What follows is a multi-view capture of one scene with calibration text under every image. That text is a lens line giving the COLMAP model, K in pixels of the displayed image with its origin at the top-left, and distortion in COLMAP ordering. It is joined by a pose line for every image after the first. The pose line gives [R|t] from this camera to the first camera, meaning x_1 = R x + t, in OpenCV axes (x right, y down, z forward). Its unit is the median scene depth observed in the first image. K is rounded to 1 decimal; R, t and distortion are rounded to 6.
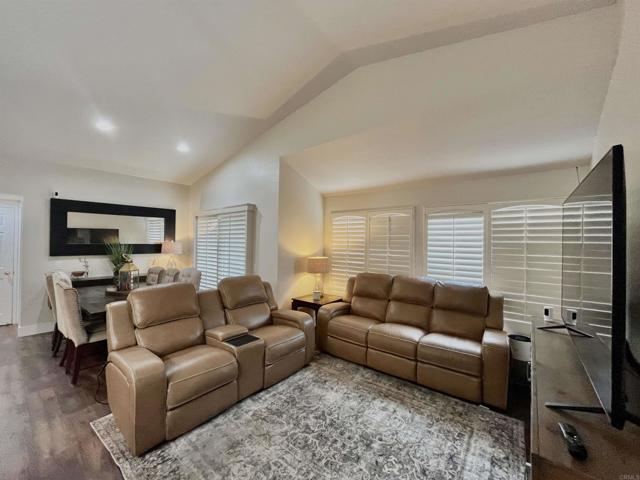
lens RADIAL K [[263.9, 0, 318.8], [0, 263.9, 239.3], [0, 0, 1]] dist [0.001660, -0.000056]
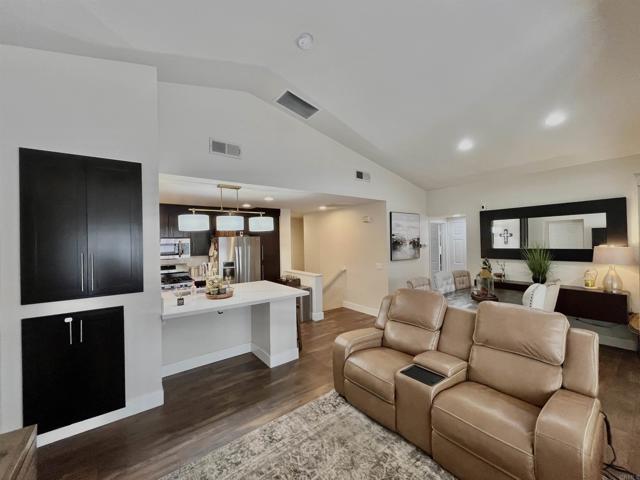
lens RADIAL K [[263.9, 0, 319.5], [0, 263.9, 242.6], [0, 0, 1]] dist [0.001660, -0.000056]
pose [[-0.244560, -0.004555, -0.969623, 0.346174], [0.023979, 0.999655, -0.010744, -0.013196], [0.969338, -0.025878, -0.244366, 0.544258]]
